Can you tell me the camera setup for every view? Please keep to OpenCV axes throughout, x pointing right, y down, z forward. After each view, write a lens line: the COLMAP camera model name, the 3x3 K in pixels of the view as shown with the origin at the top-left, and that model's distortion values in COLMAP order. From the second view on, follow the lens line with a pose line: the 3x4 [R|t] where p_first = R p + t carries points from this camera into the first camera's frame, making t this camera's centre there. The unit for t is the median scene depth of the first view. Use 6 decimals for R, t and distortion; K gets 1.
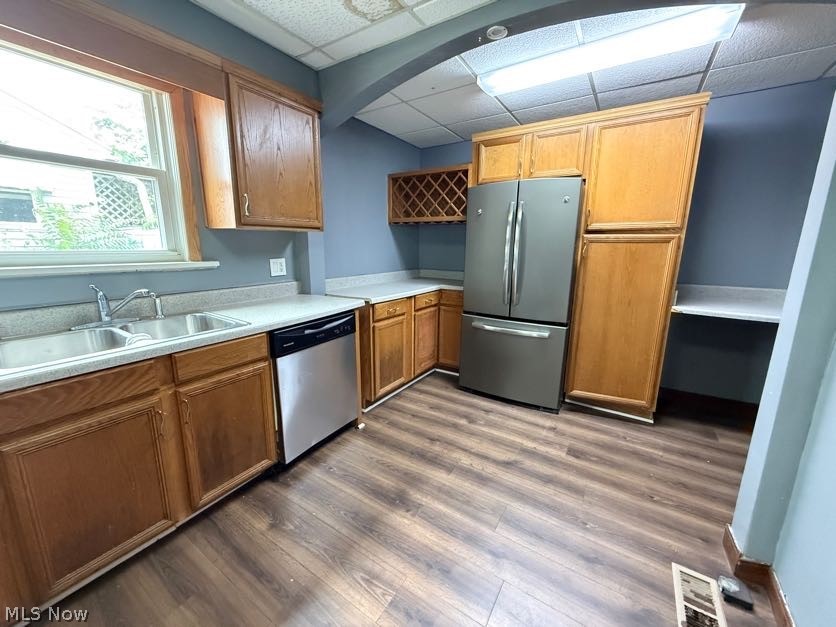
lens RADIAL K [[332.9, 0, 414.9], [0, 332.9, 313.1], [0, 0, 1]] dist [0.001051, 0.000137]
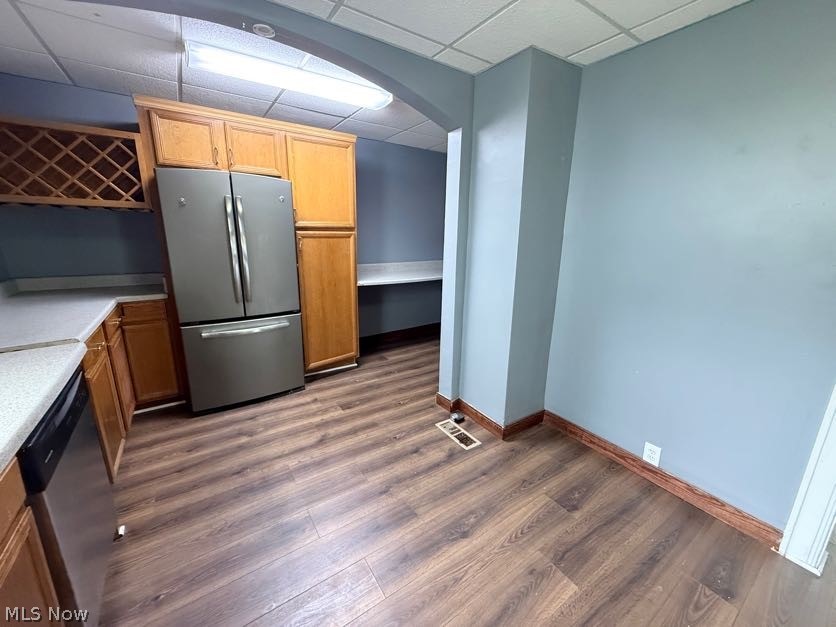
lens RADIAL K [[332.9, 0, 414.9], [0, 332.9, 313.1], [0, 0, 1]] dist [0.001051, 0.000137]
pose [[0.395463, -0.223356, 0.890910, -0.412172], [0.172951, 0.970738, 0.166599, -0.080624], [-0.902052, 0.088200, 0.422520, 0.170473]]
